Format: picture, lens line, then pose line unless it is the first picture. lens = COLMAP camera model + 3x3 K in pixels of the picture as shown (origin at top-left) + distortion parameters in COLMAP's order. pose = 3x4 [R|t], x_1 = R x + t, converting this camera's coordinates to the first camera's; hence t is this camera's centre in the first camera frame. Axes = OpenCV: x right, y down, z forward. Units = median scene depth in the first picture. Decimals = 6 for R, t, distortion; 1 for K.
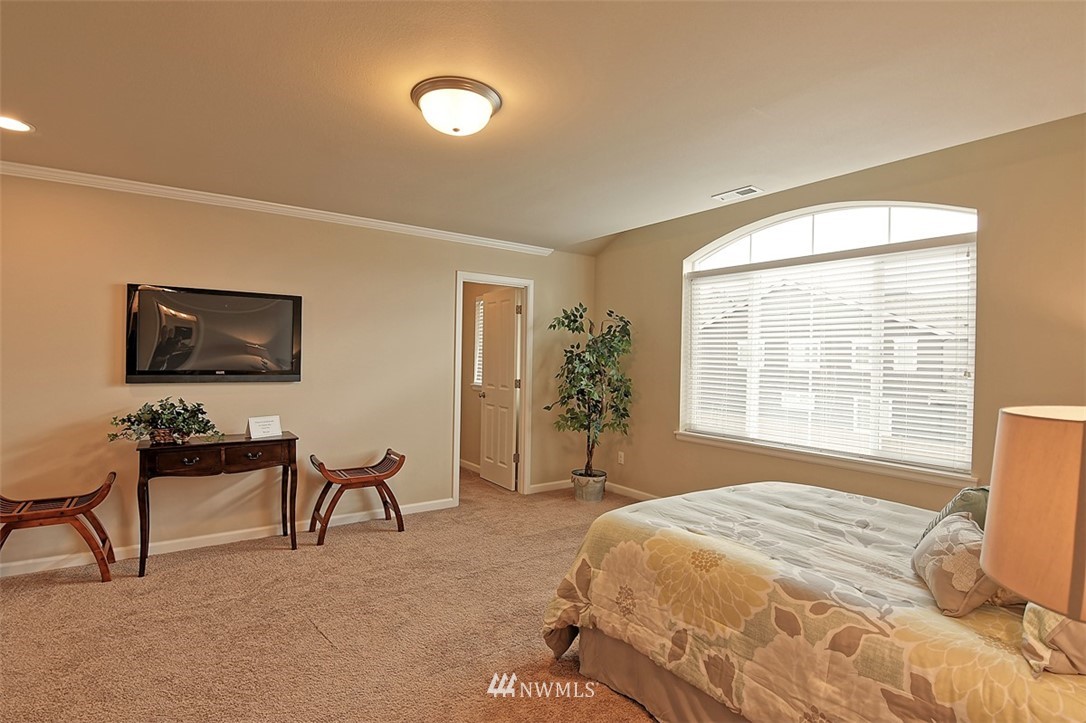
lens RADIAL K [[528.2, 0, 539.1], [0, 528.2, 363.9], [0, 0, 1]] dist [-0.008742, -0.007494]
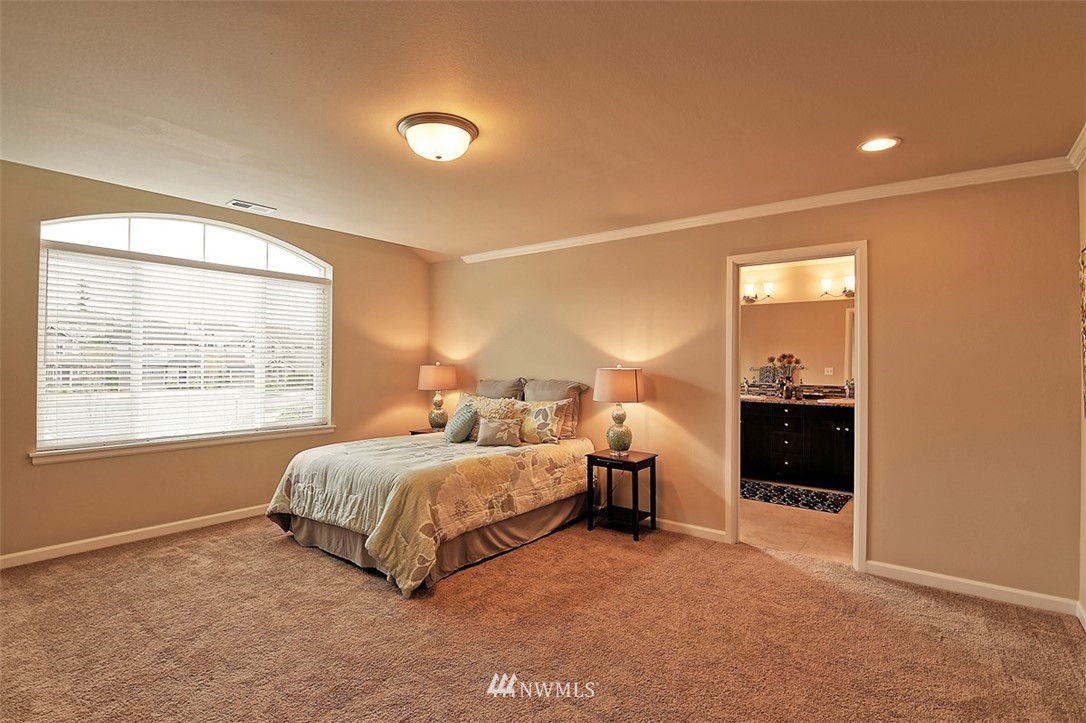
lens RADIAL K [[528.2, 0, 536.3], [0, 528.2, 359.6], [0, 0, 1]] dist [-0.008742, -0.007494]
pose [[-0.276704, -0.018183, 0.960783, -1.361365], [-0.000463, 0.999823, 0.018788, -0.036723], [-0.960955, 0.004754, -0.276663, 1.148583]]
